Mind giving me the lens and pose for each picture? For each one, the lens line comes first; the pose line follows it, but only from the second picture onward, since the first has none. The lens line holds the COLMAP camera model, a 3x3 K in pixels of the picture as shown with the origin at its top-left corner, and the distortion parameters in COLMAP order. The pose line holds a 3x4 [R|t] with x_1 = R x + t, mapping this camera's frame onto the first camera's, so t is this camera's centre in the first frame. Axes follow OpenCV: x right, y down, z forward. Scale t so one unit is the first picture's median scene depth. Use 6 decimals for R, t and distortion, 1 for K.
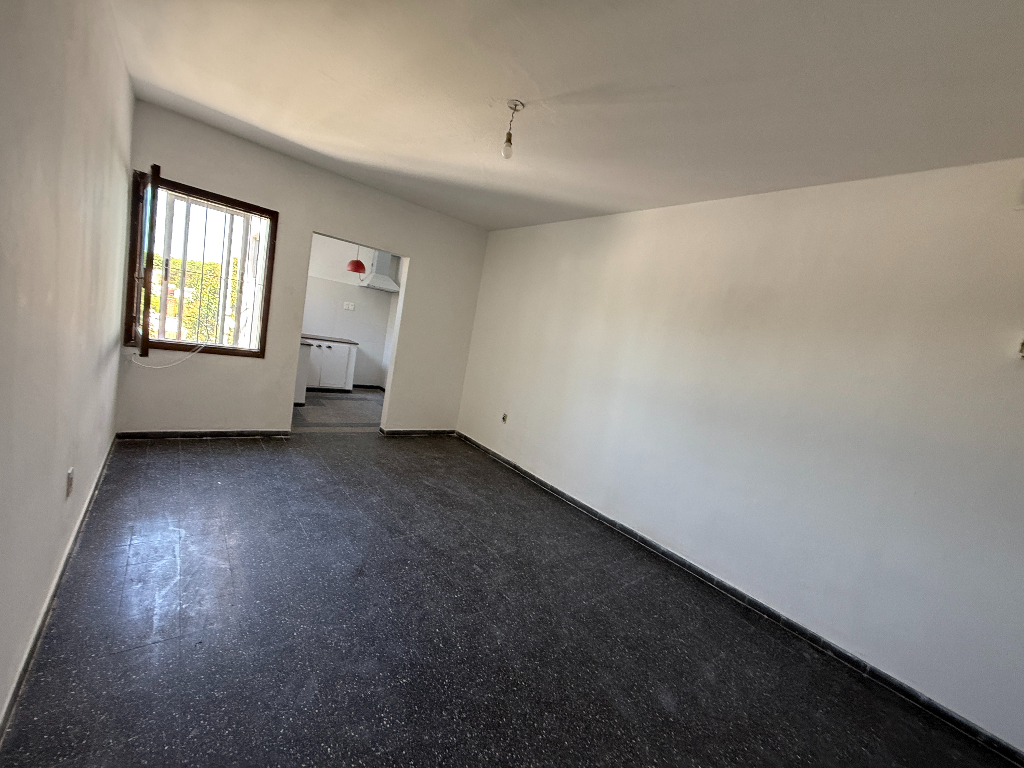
lens RADIAL K [[397.9, 0, 508.7], [0, 397.9, 383.3], [0, 0, 1]] dist [-0.012832, 0.000448]
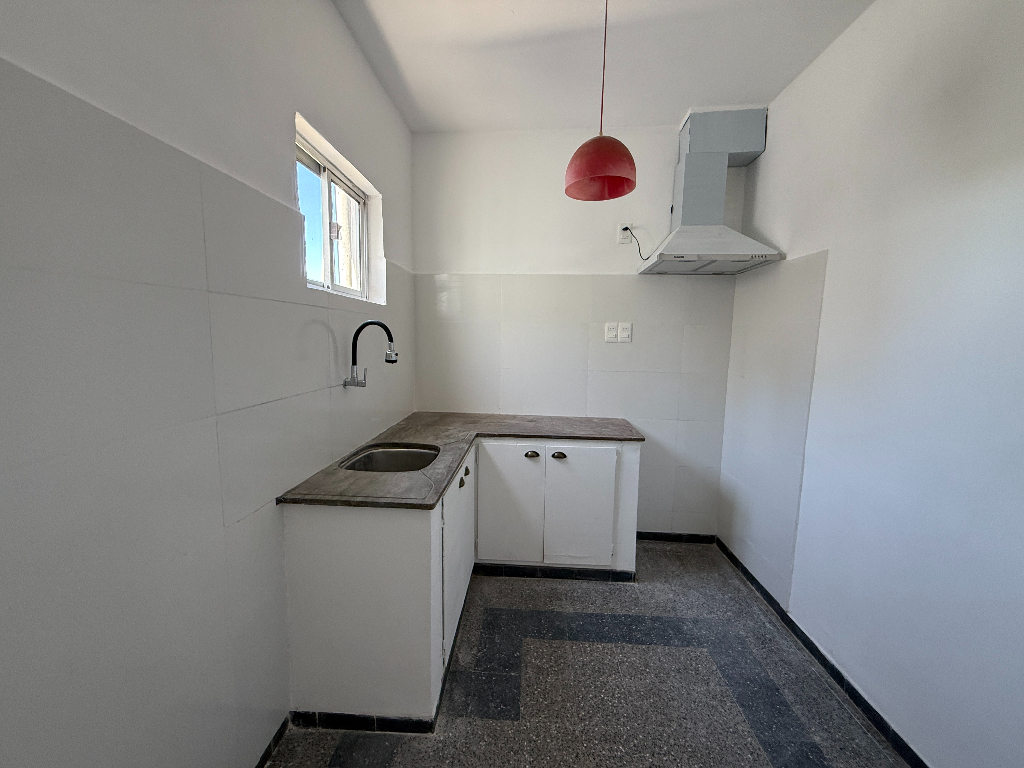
lens RADIAL K [[397.9, 0, 508.7], [0, 397.9, 383.3], [0, 0, 1]] dist [-0.012832, 0.000448]
pose [[0.723321, -0.083792, -0.685409, -0.229151], [0.027257, 0.995301, -0.092912, -0.117599], [0.689974, 0.048523, 0.722206, 0.680597]]
